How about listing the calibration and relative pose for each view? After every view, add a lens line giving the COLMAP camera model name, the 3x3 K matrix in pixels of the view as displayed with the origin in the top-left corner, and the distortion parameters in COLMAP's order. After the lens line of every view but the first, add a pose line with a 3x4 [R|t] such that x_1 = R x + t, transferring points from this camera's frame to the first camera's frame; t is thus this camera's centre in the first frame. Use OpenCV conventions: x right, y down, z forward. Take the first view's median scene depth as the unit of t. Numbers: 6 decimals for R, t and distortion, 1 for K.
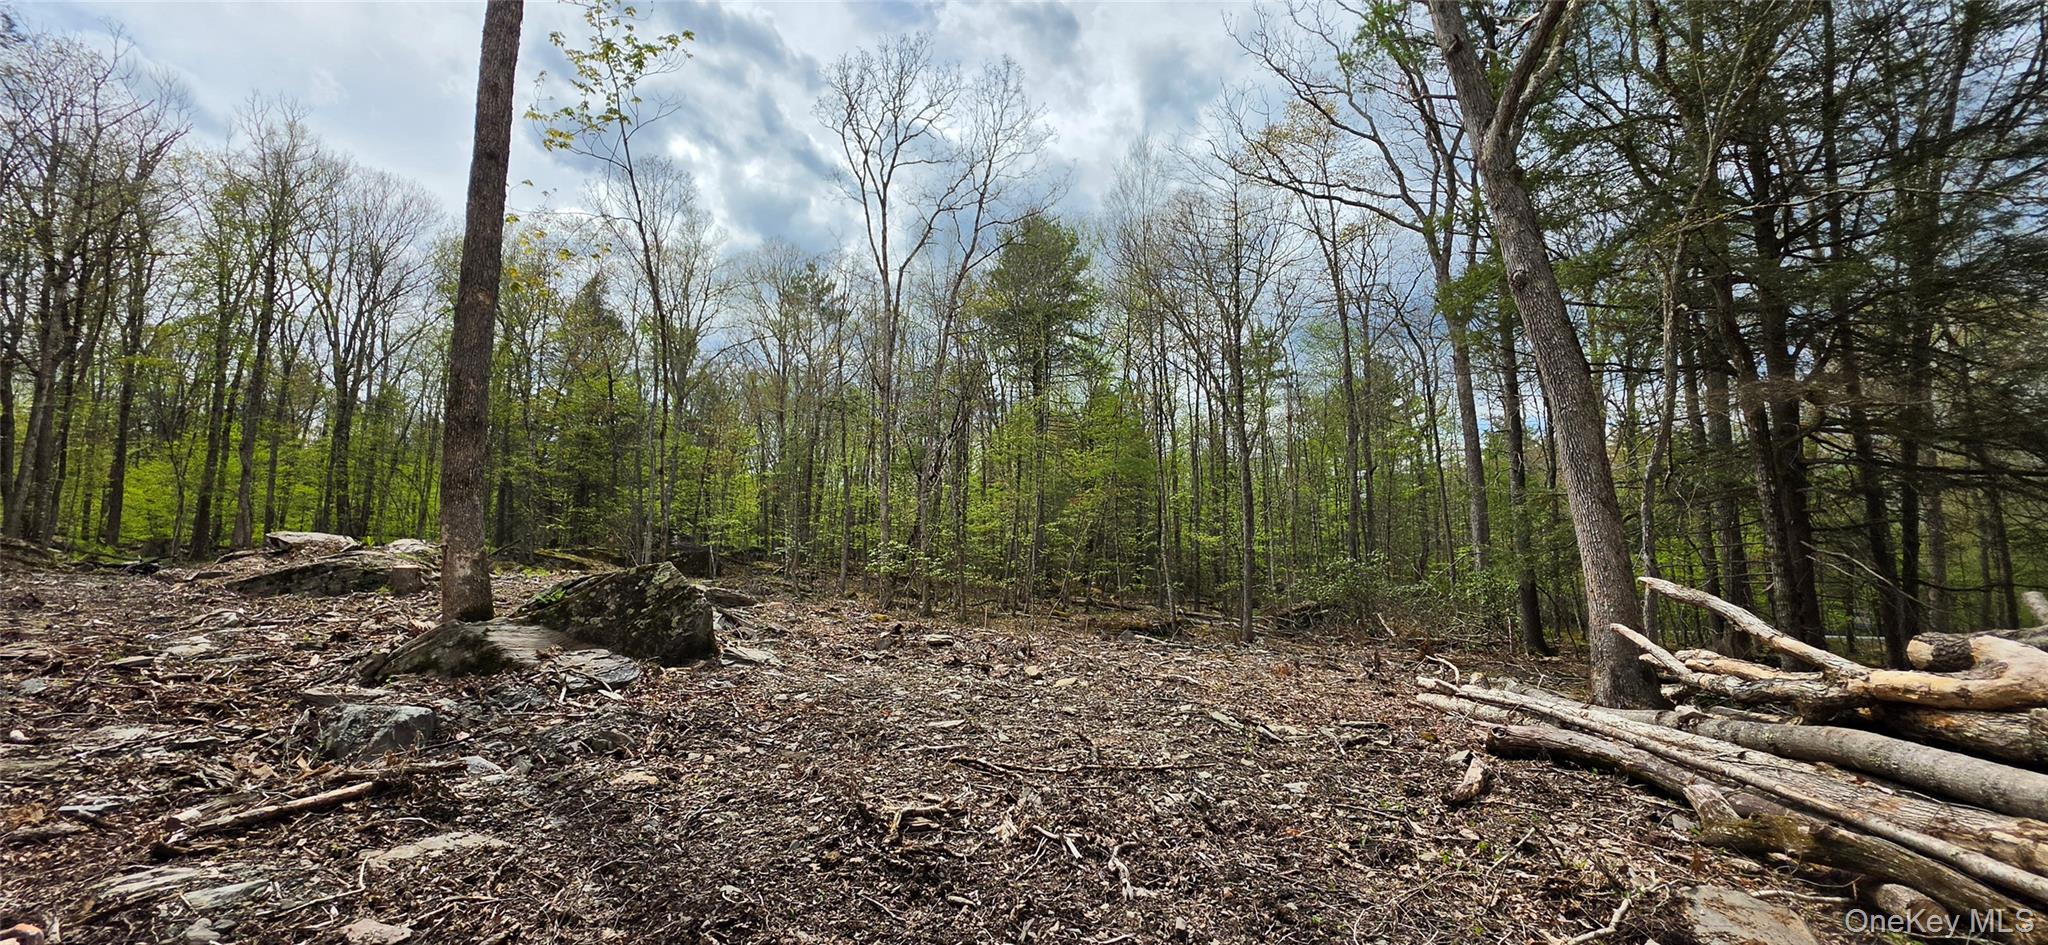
lens RADIAL K [[810.4, 0, 1024.0], [0, 810.4, 472.5], [0, 0, 1]] dist [-0.002337, 0.000718]
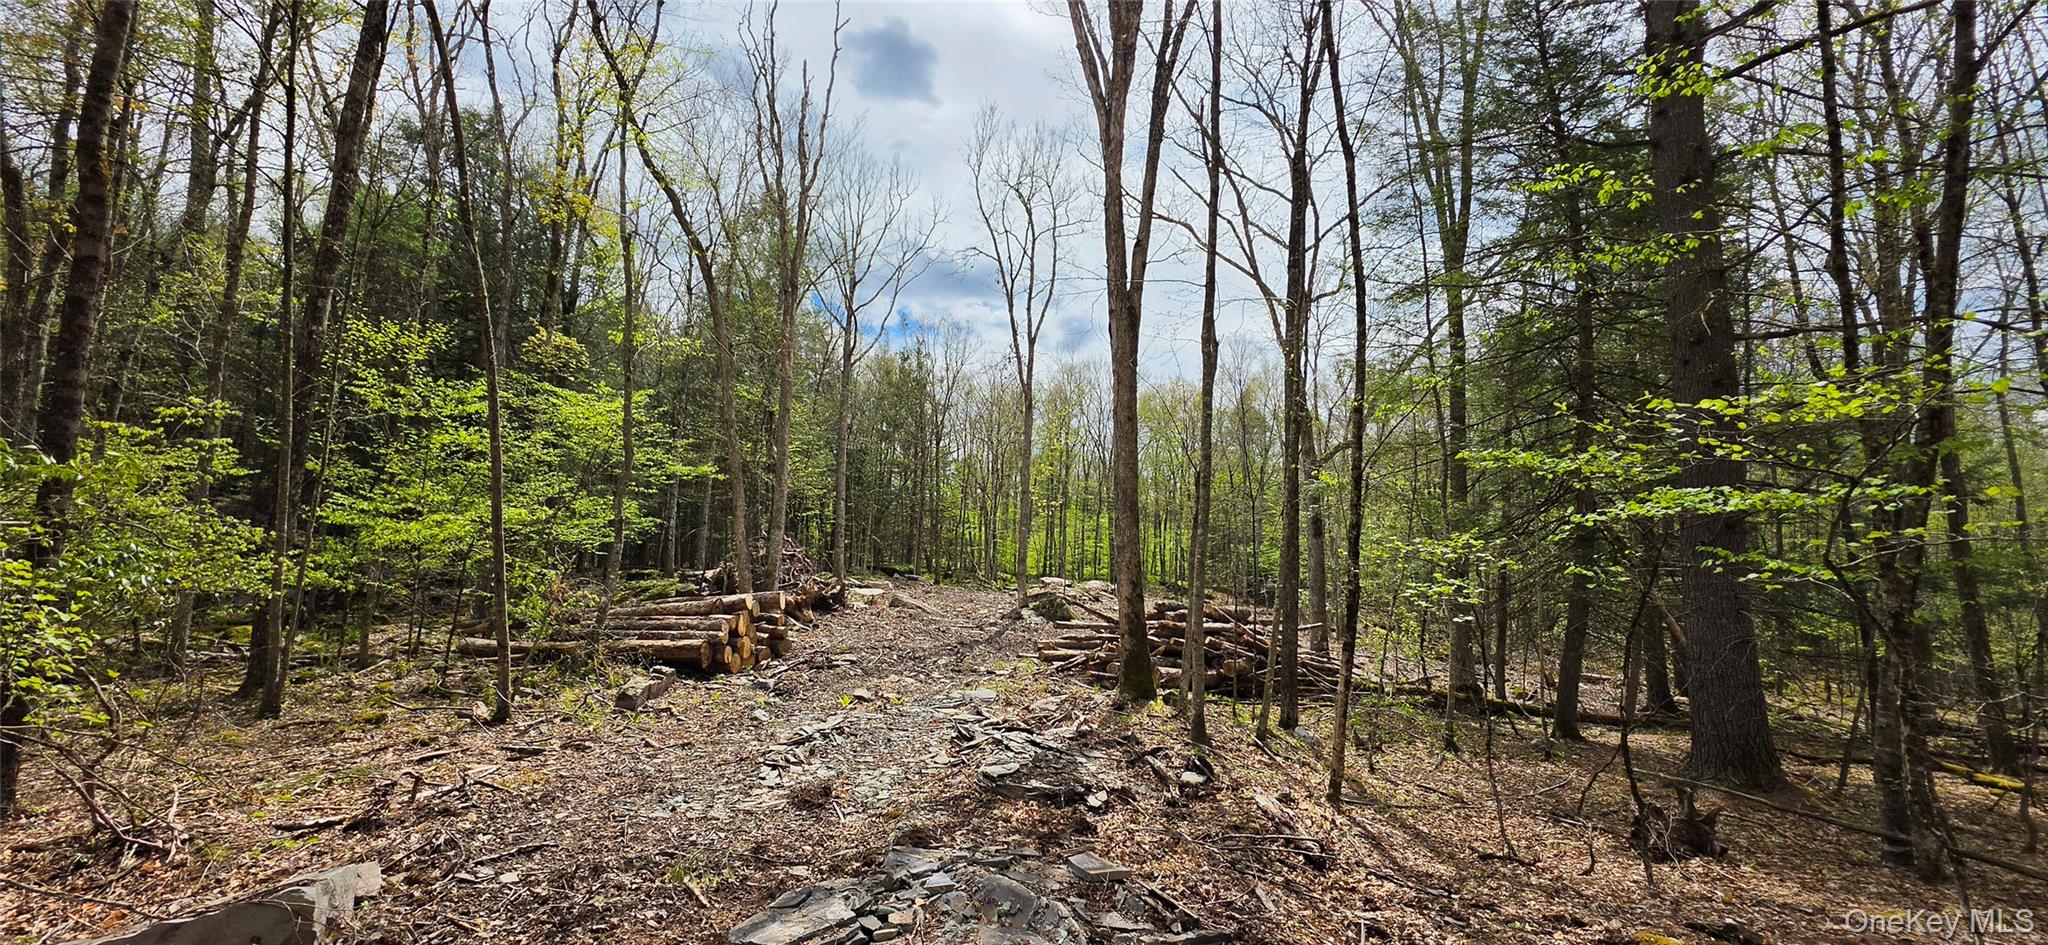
lens RADIAL K [[813.2, 0, 1024.6], [0, 813.2, 469.5], [0, 0, 1]] dist [-0.001666, 0.001094]
pose [[0.640230, -0.079679, -0.764040, 1.207343], [0.047440, 0.996809, -0.064201, -0.124195], [0.766717, 0.004857, 0.641967, -0.791759]]
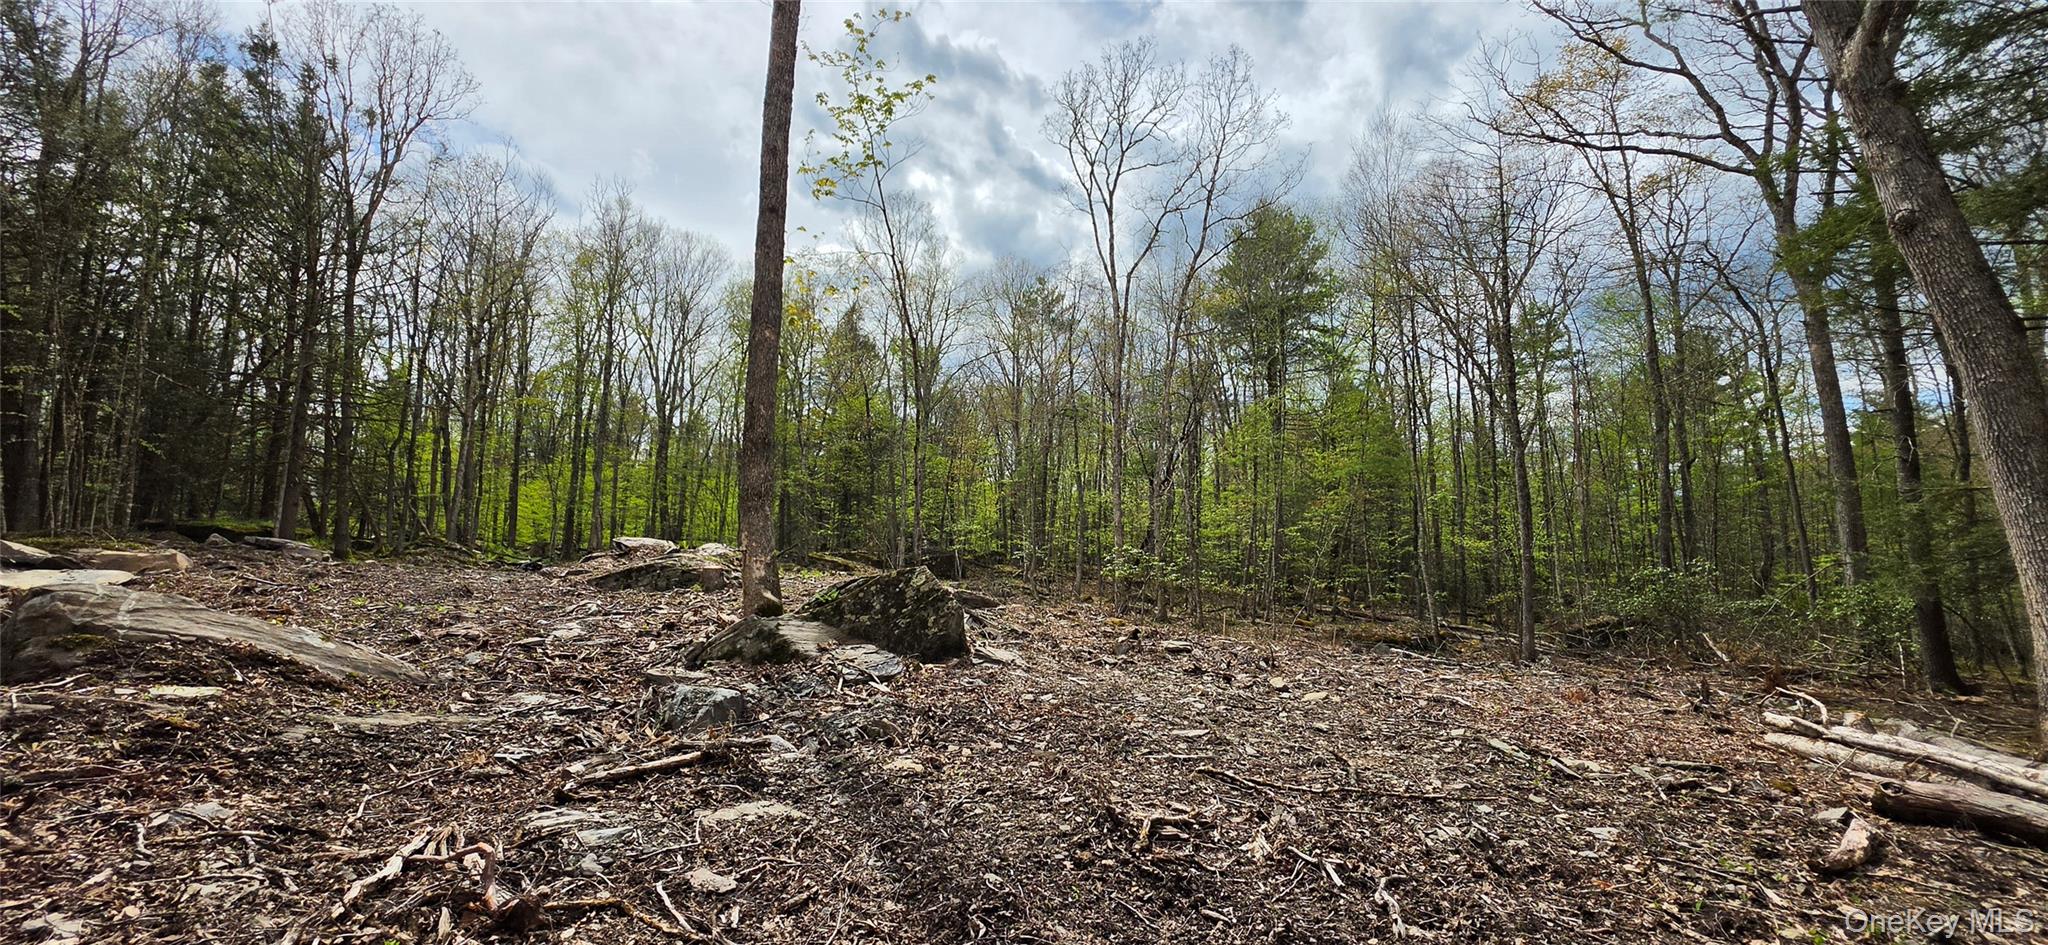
lens RADIAL K [[813.2, 0, 1024.6], [0, 813.2, 469.5], [0, 0, 1]] dist [-0.001666, 0.001094]
pose [[0.961475, -0.023679, -0.273871, -0.007060], [0.021734, 0.999712, -0.010137, -0.003496], [0.274033, 0.003794, 0.961713, -0.006408]]
